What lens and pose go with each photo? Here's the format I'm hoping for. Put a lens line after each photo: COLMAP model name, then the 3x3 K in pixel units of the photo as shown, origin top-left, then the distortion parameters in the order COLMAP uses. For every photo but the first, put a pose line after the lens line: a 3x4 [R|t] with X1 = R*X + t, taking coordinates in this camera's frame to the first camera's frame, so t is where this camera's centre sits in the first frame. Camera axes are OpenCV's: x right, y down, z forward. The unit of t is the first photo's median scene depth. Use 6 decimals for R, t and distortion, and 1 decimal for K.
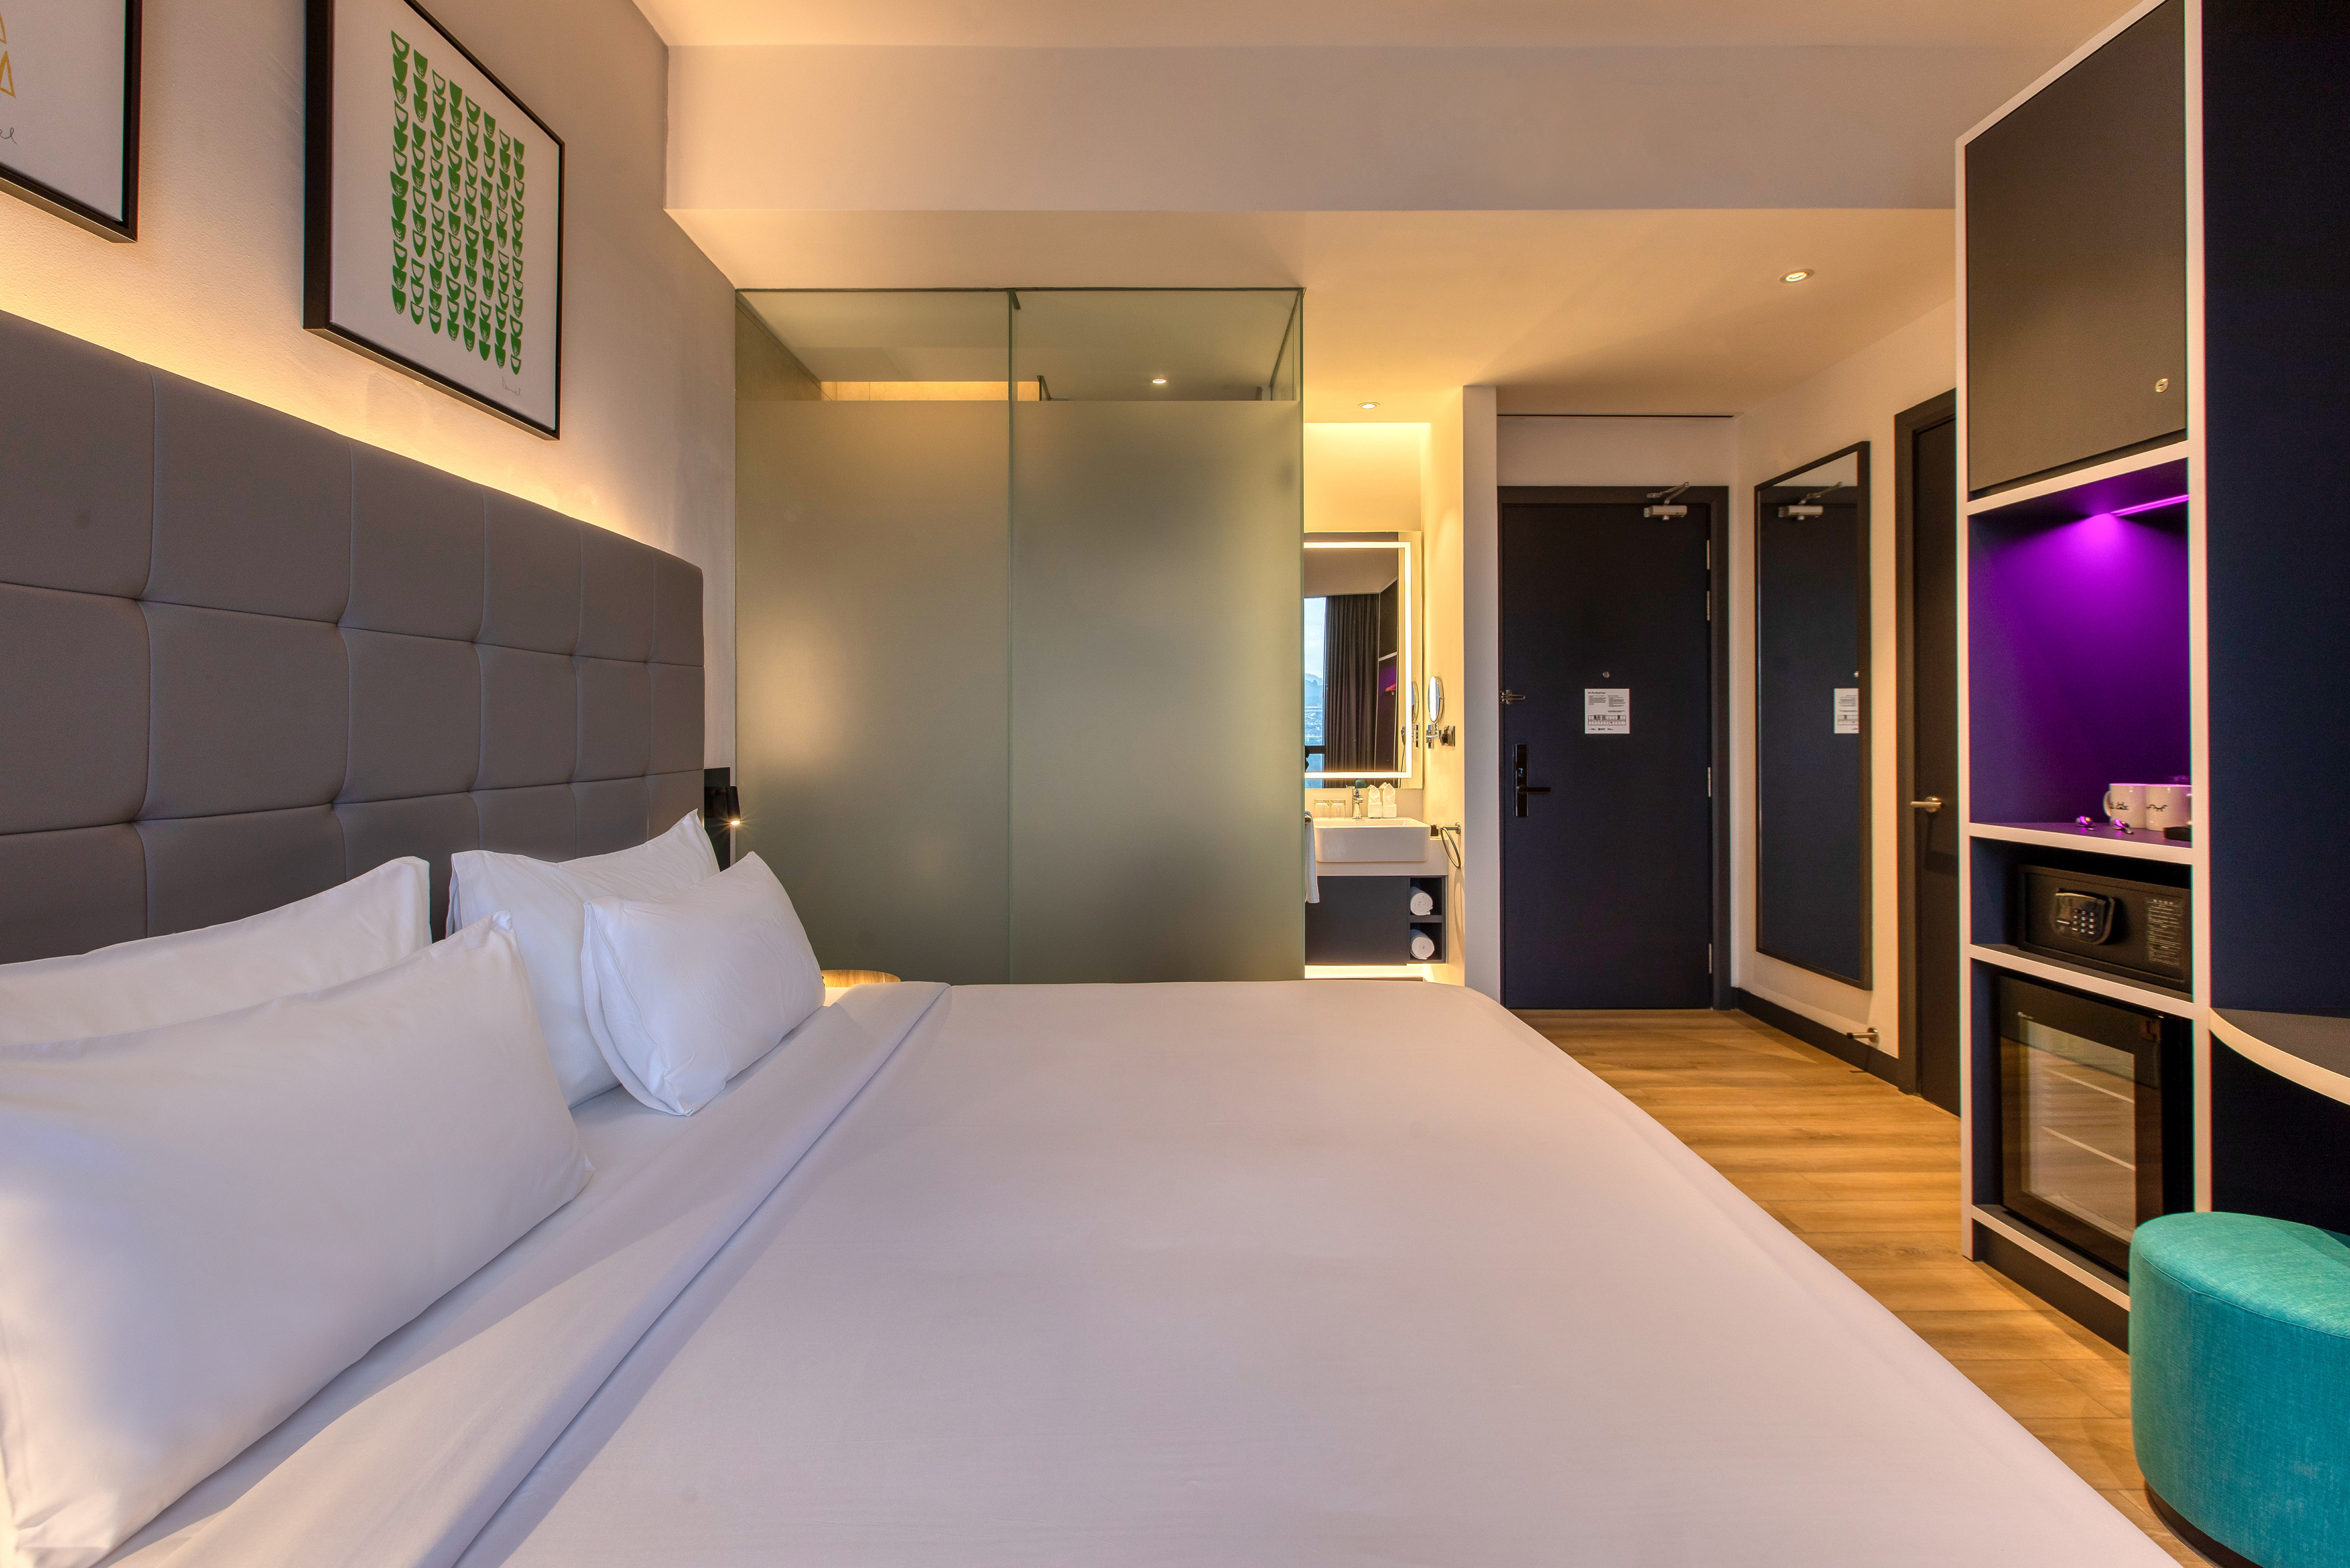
lens RADIAL K [[1082.6, 0, 1173.8], [0, 1082.6, 715.2], [0, 0, 1]] dist [0.015740, 0.000202]
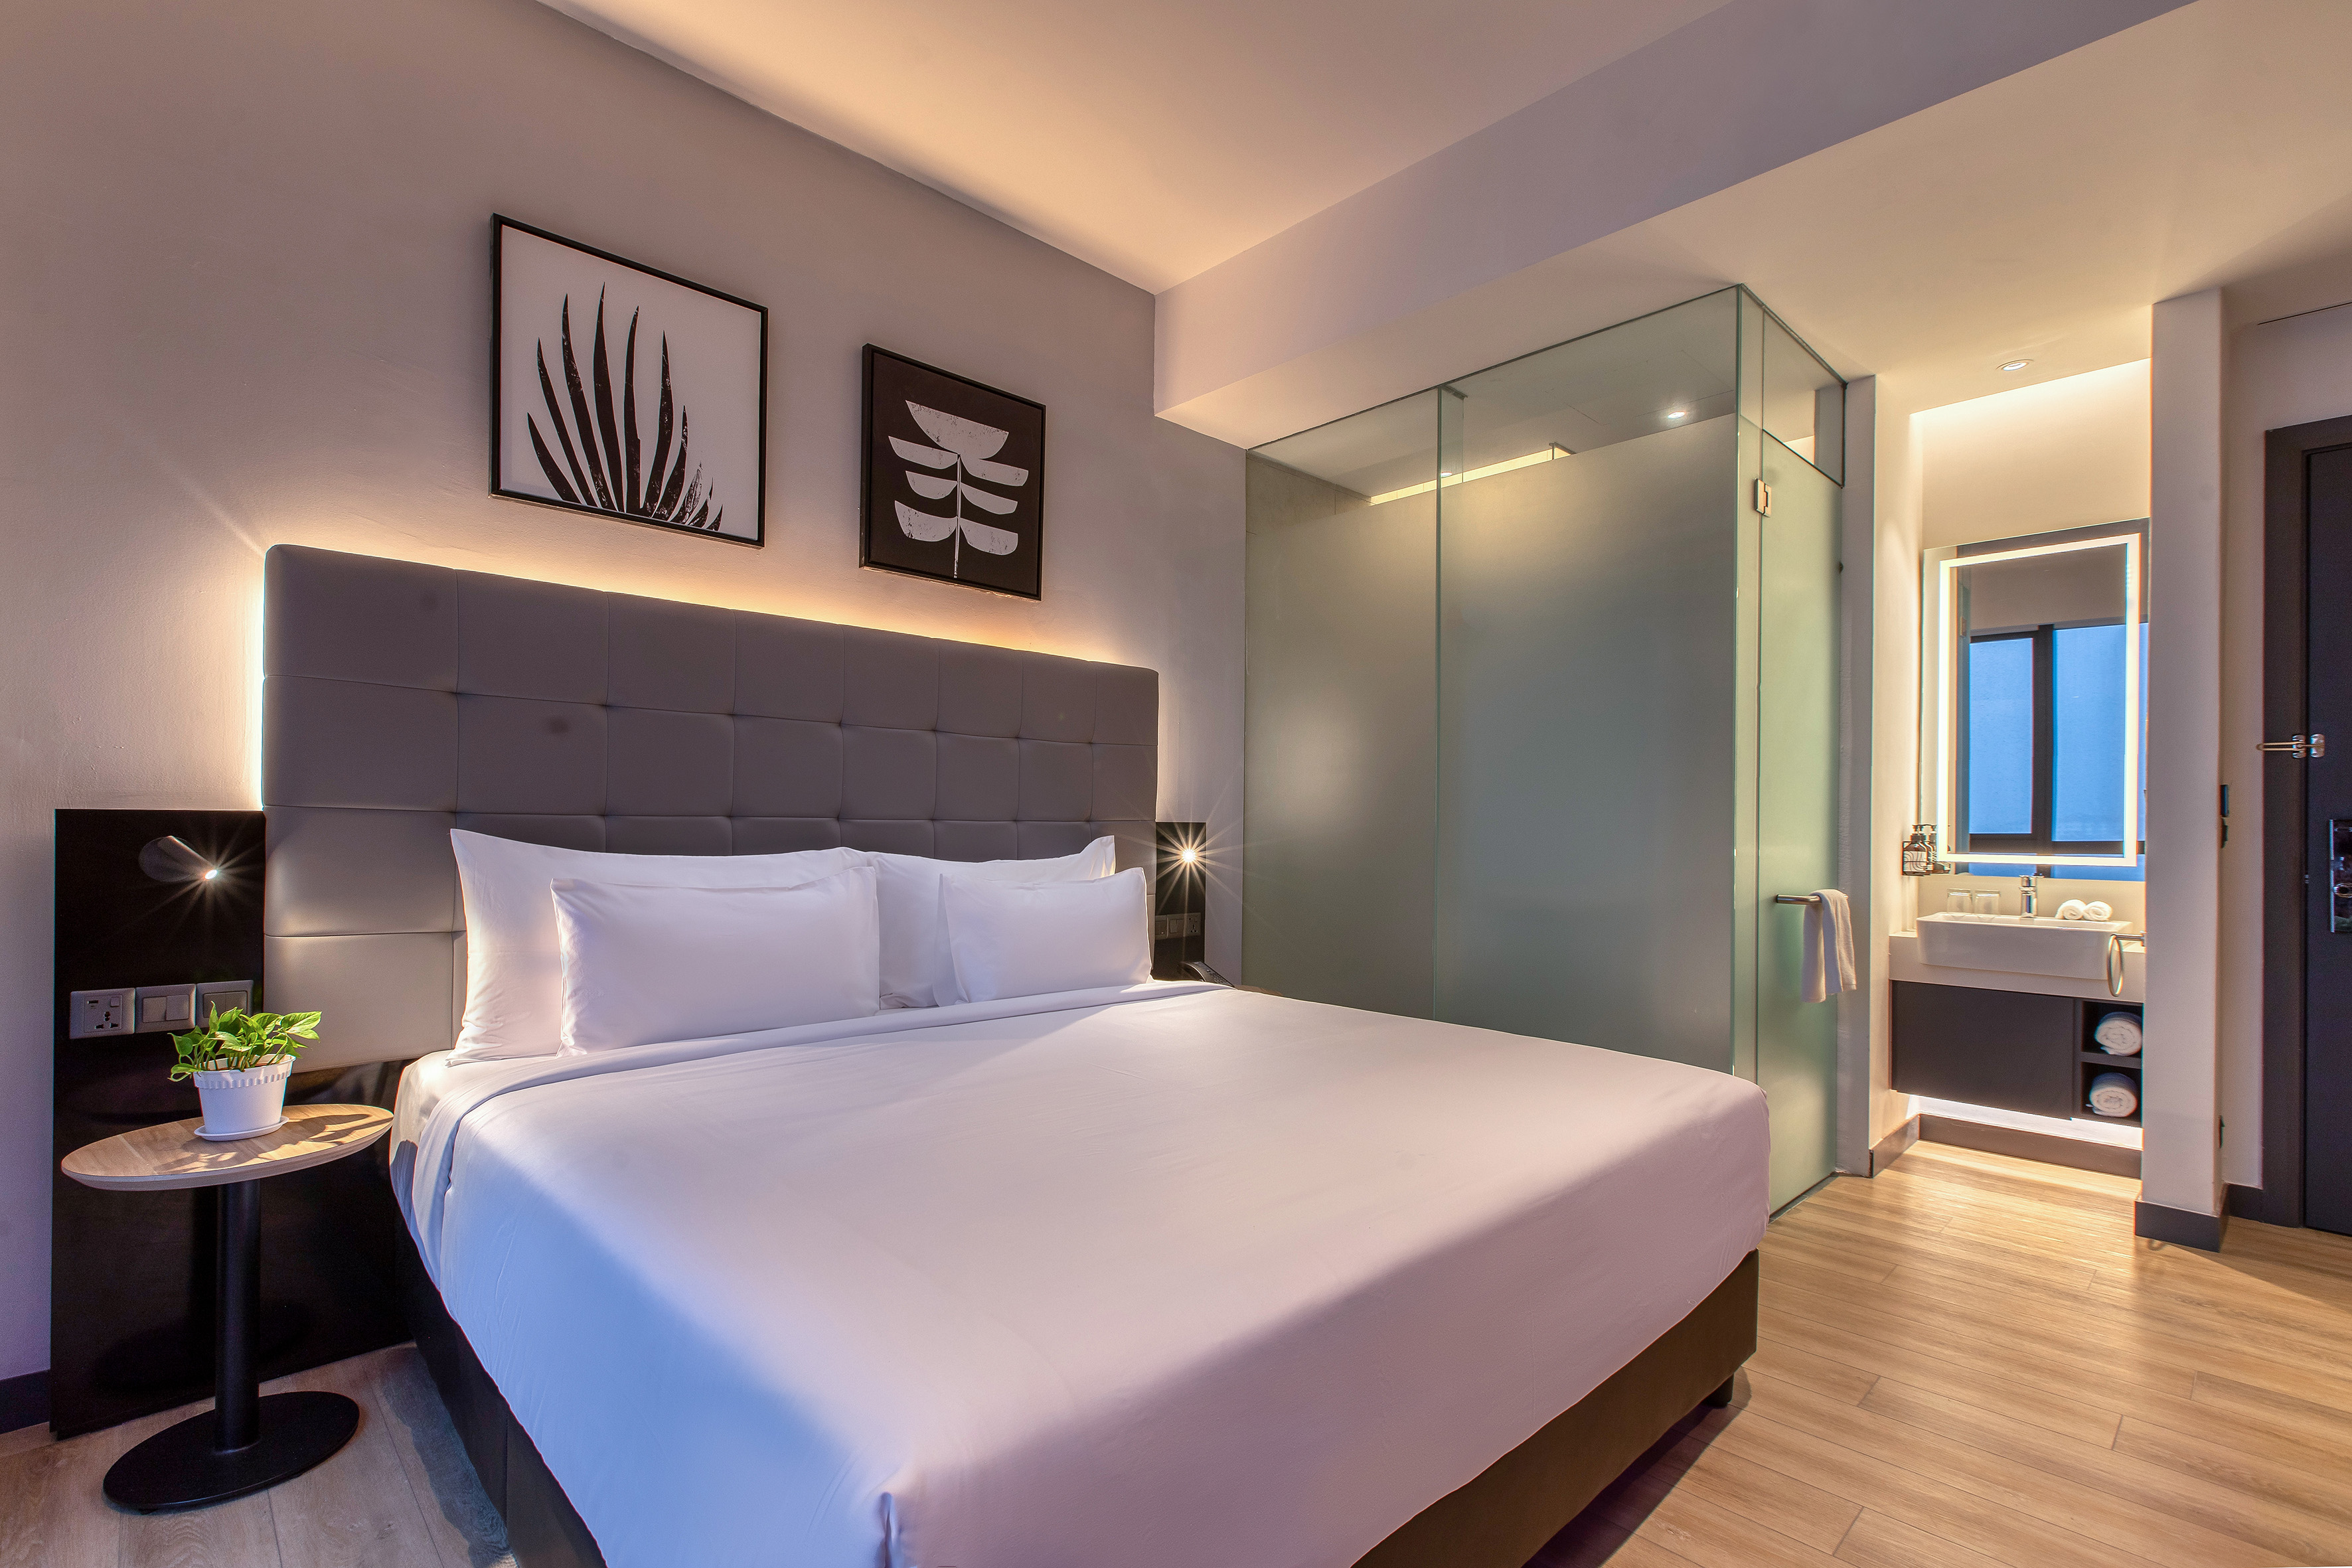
lens RADIAL K [[1083.5, 0, 1179.3], [0, 1083.5, 803.6], [0, 0, 1]] dist [0.015740, 0.000202]
pose [[0.688780, -0.003678, -0.724961, 0.359385], [0.005298, 0.999986, -0.000040, 0.016120], [0.724951, -0.003813, 0.688790, 0.057579]]
